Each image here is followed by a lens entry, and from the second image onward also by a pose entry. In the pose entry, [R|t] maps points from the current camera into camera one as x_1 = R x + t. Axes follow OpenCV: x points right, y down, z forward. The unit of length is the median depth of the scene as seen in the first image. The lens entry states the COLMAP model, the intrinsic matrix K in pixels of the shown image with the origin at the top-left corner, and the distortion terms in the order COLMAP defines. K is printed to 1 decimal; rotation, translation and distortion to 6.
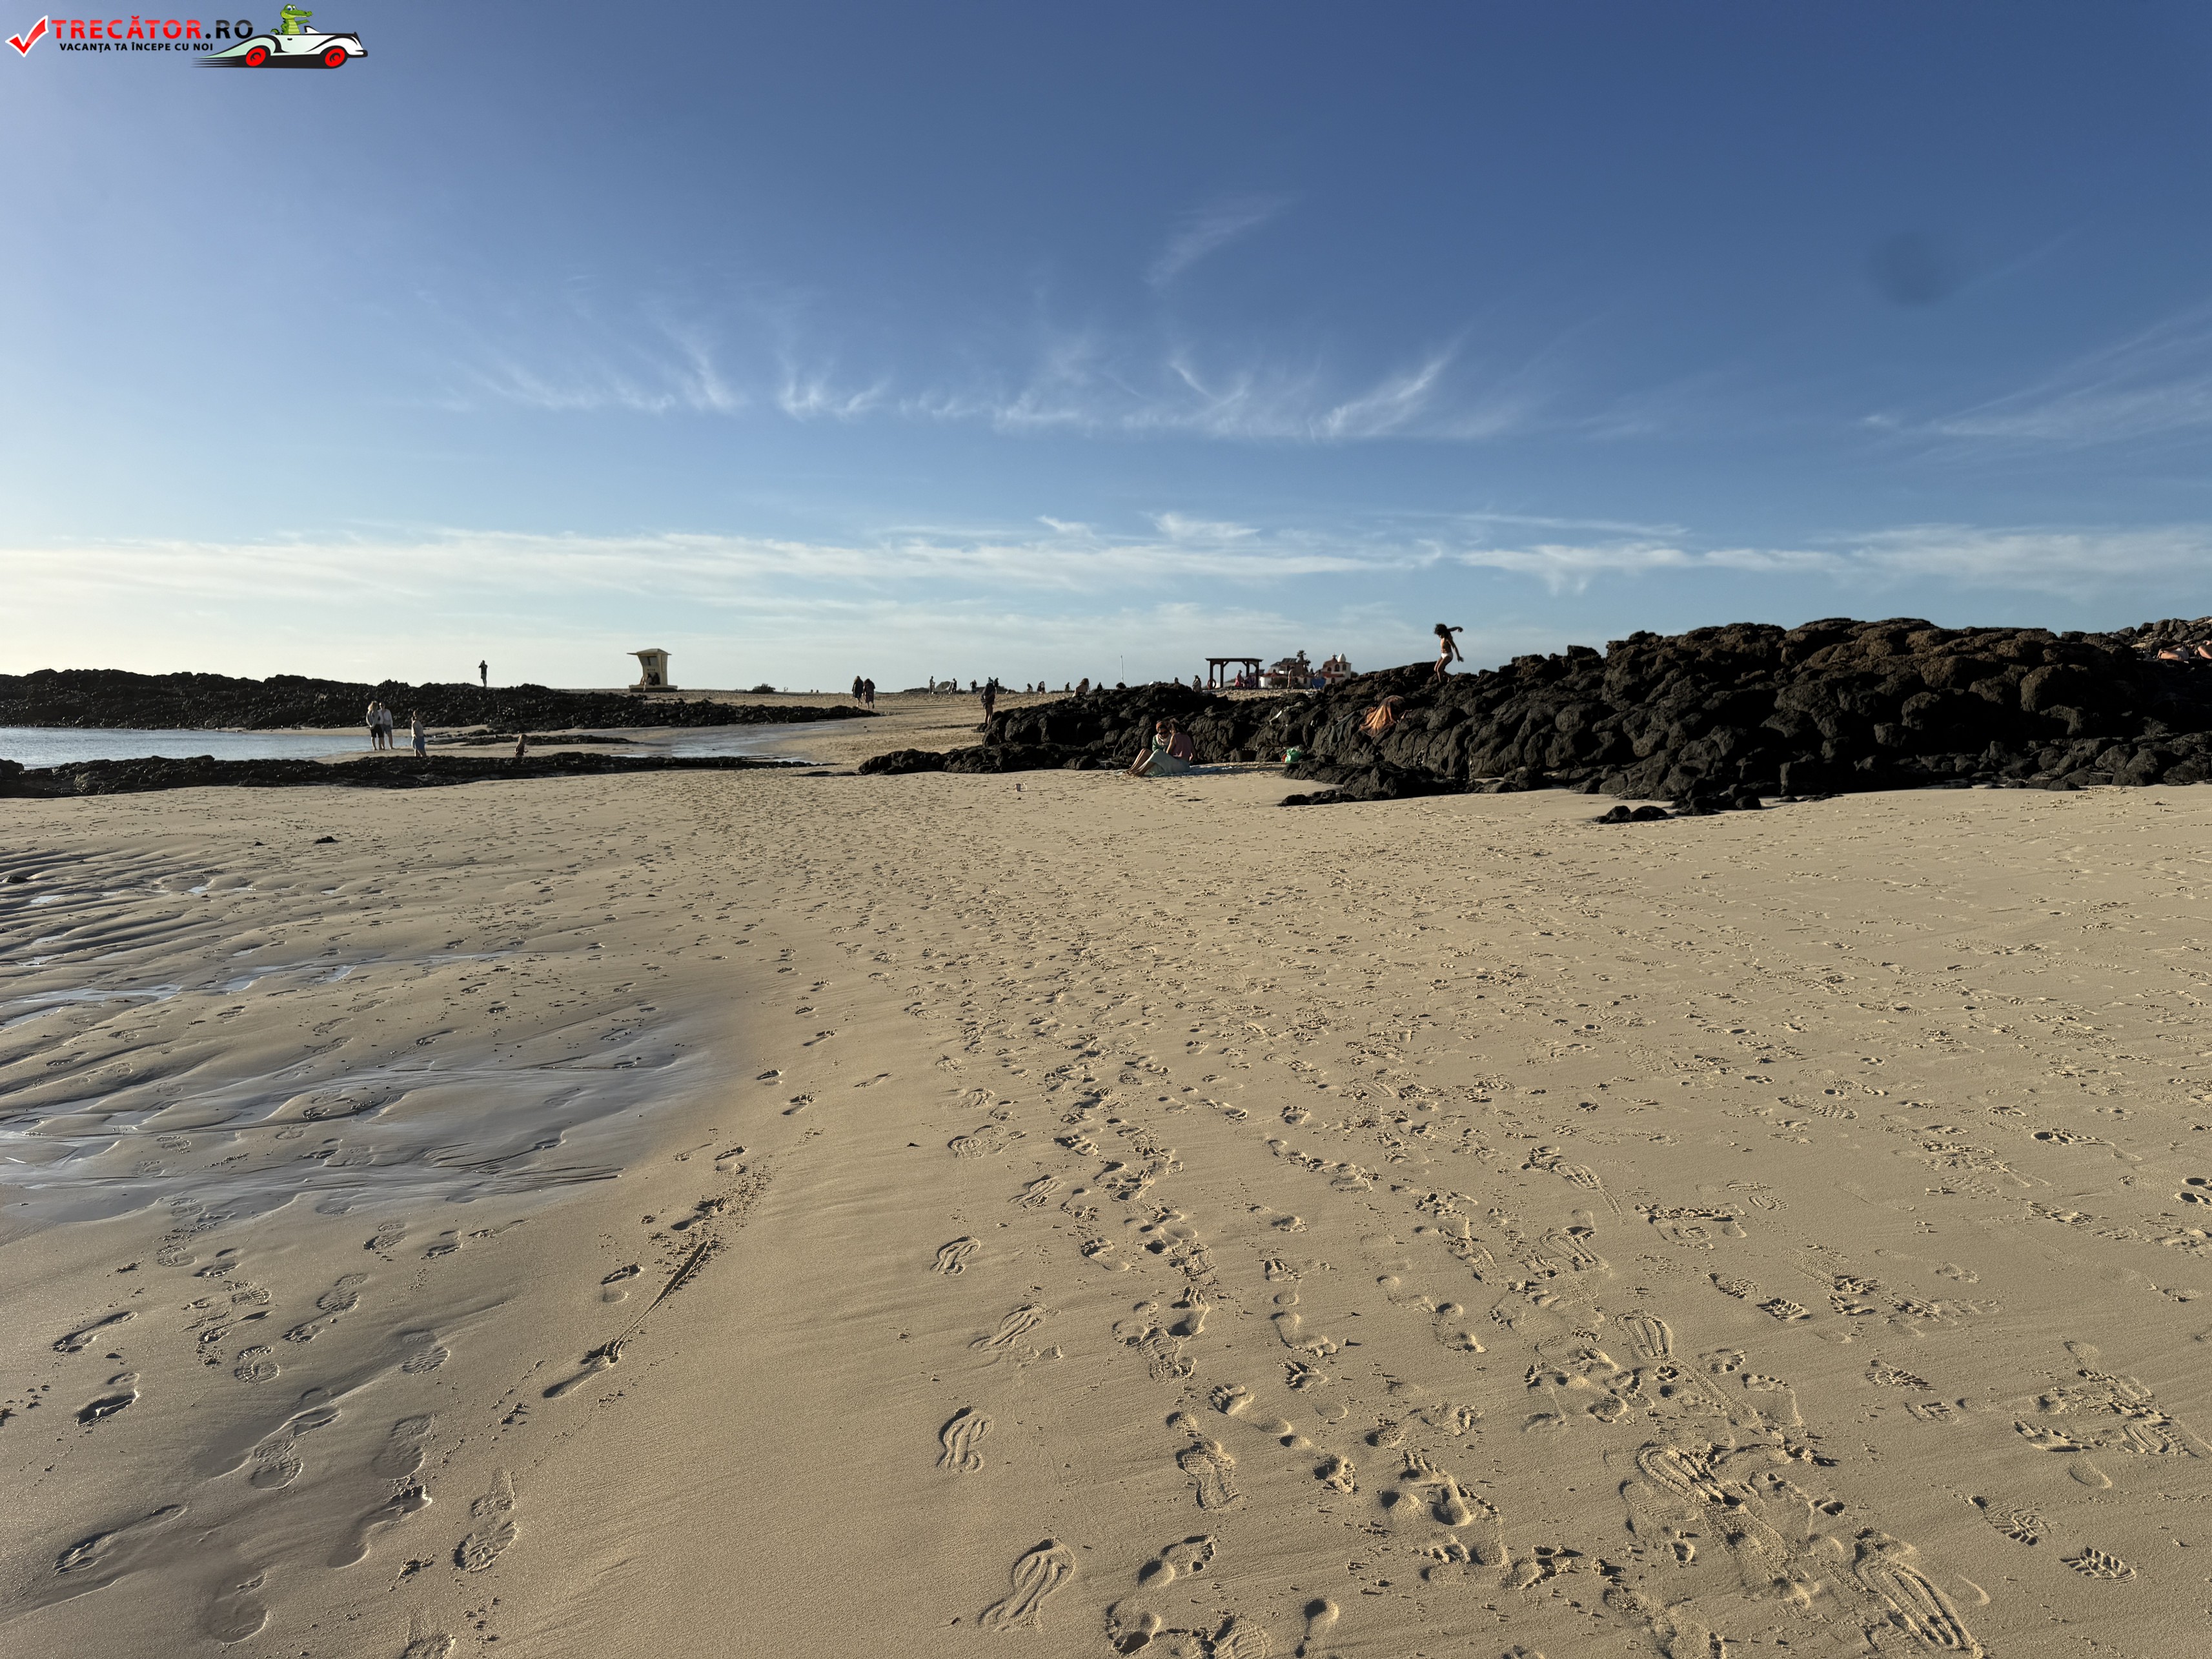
lens RADIAL K [[1522.7, 0, 1123.0], [0, 1522.7, 813.6], [0, 0, 1]] dist [0.058987, -0.088008]
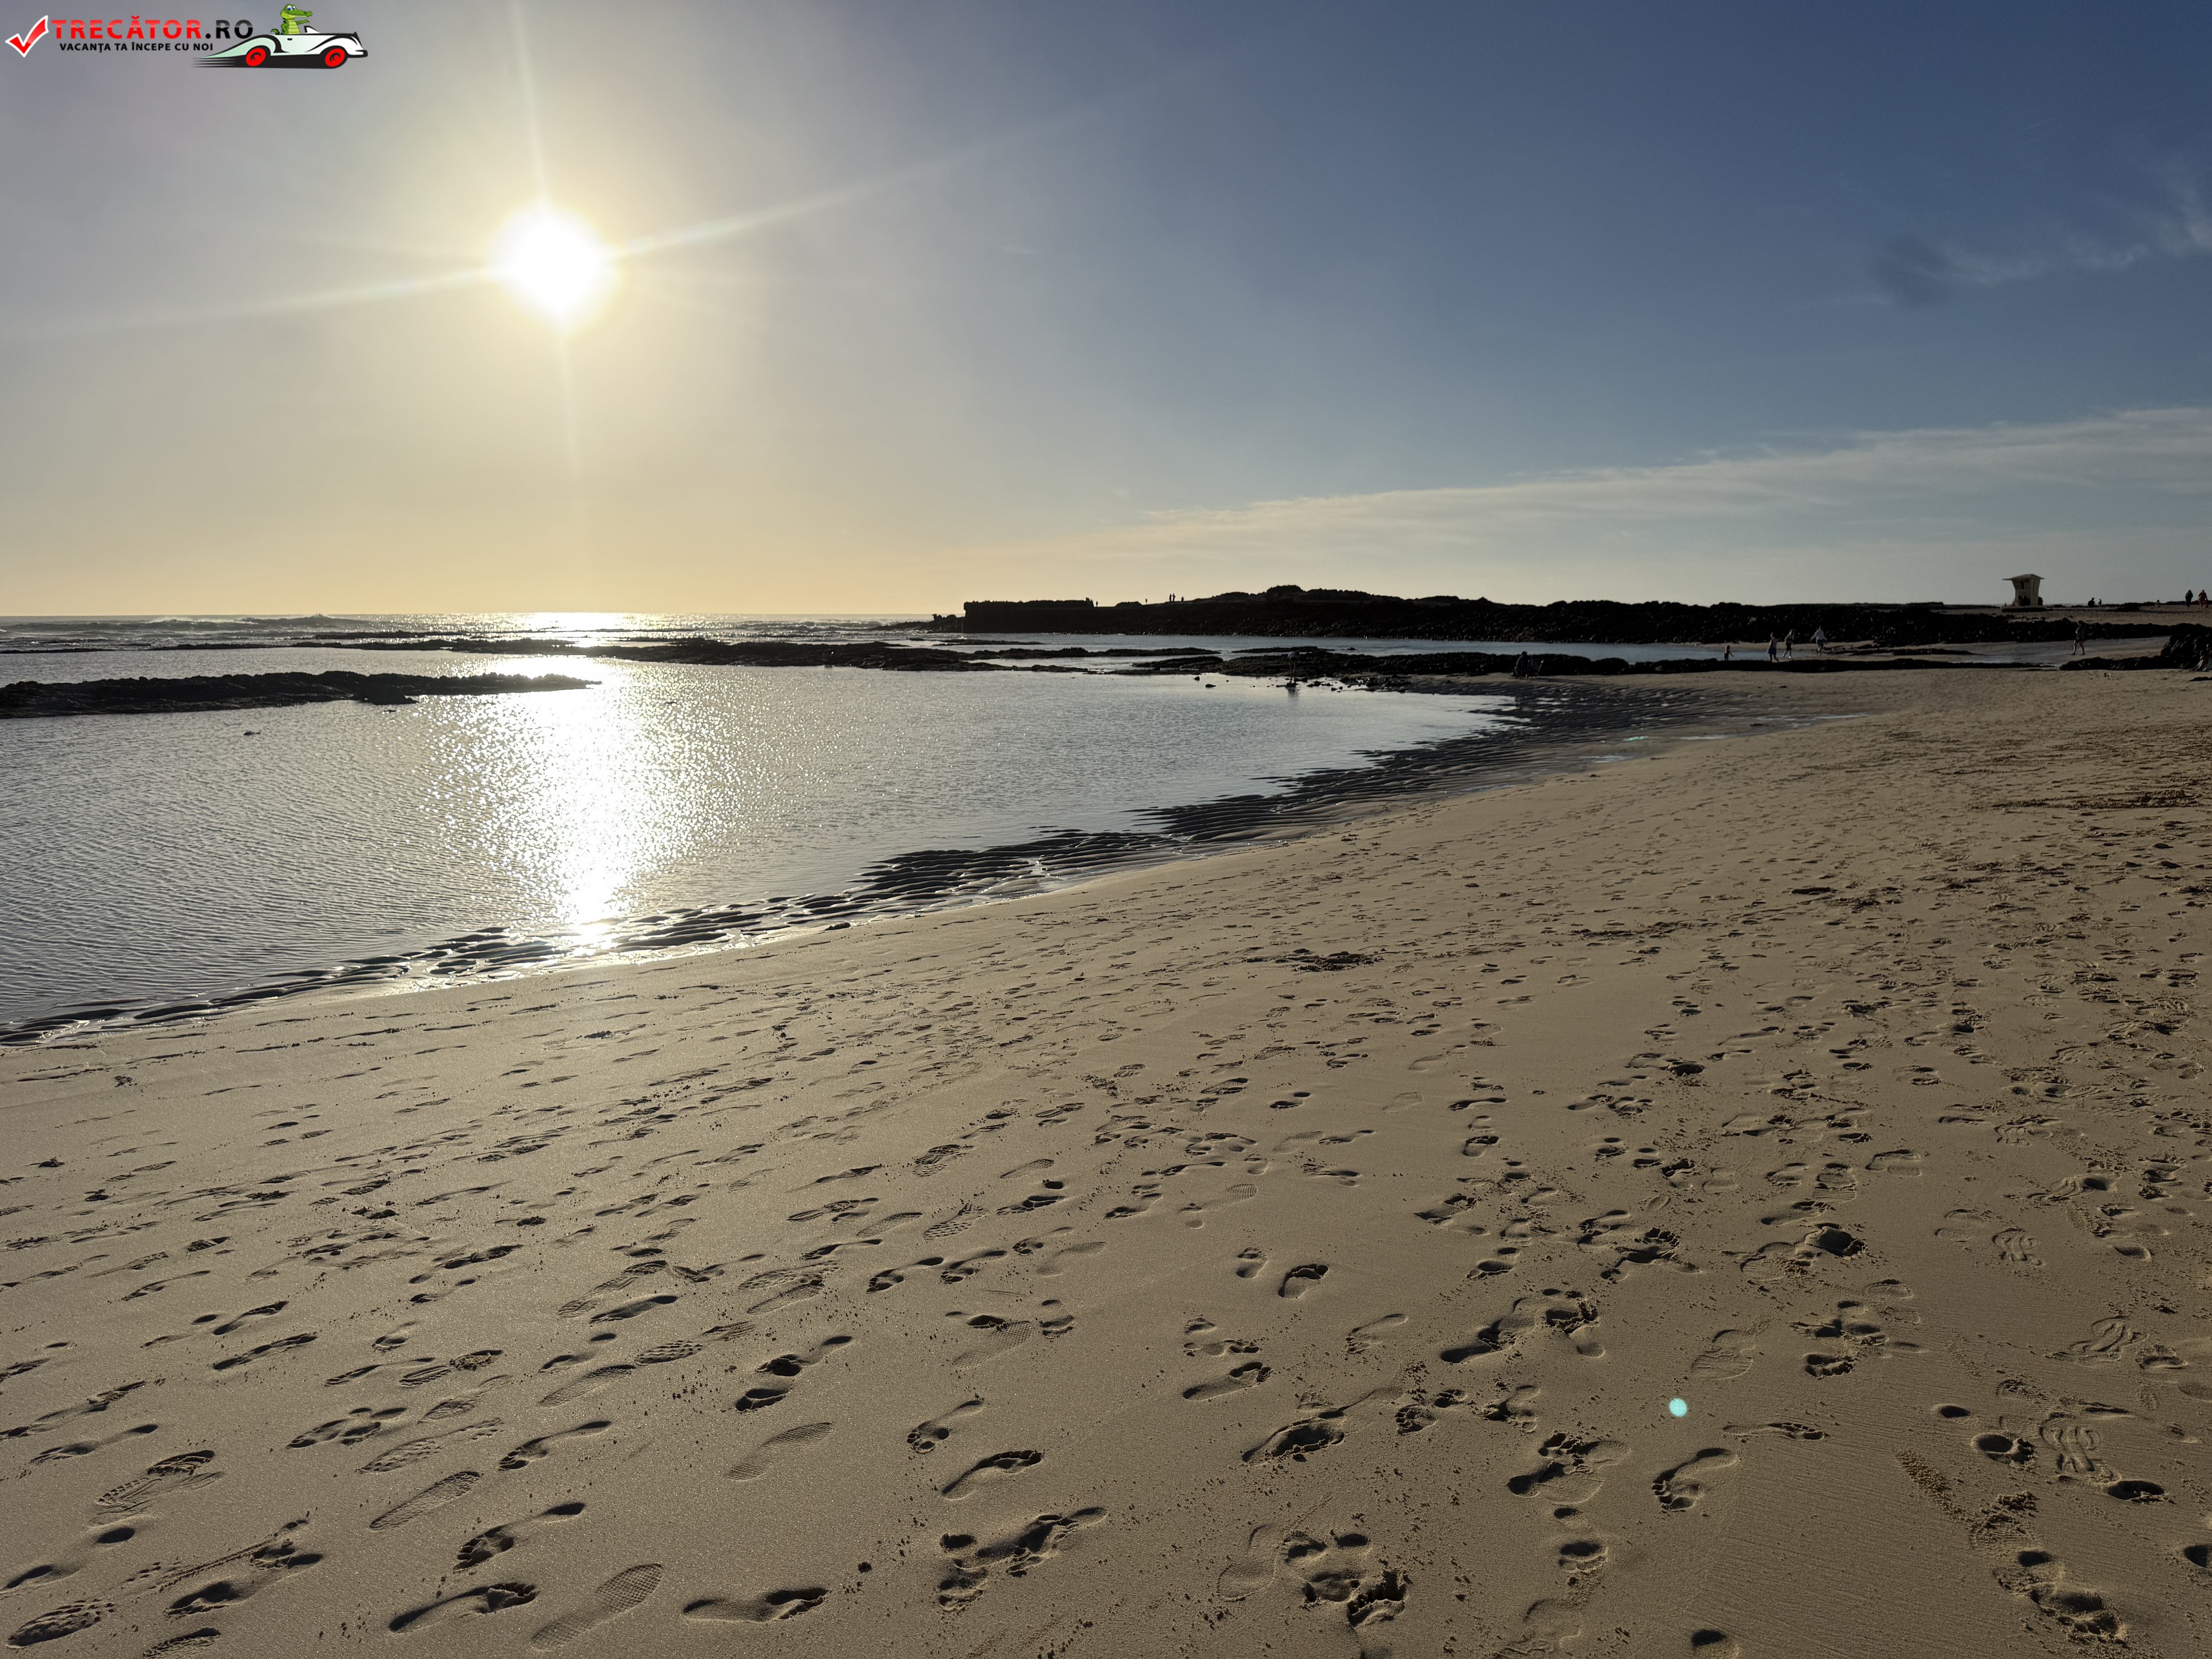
lens RADIAL K [[1522.7, 0, 1092.4], [0, 1522.7, 810.6], [0, 0, 1]] dist [0.058987, -0.088008]
pose [[0.645960, 0.082706, -0.758878, 0.127379], [-0.040068, 0.996417, 0.074488, 0.012919], [0.762319, -0.017710, 0.646959, -0.284664]]
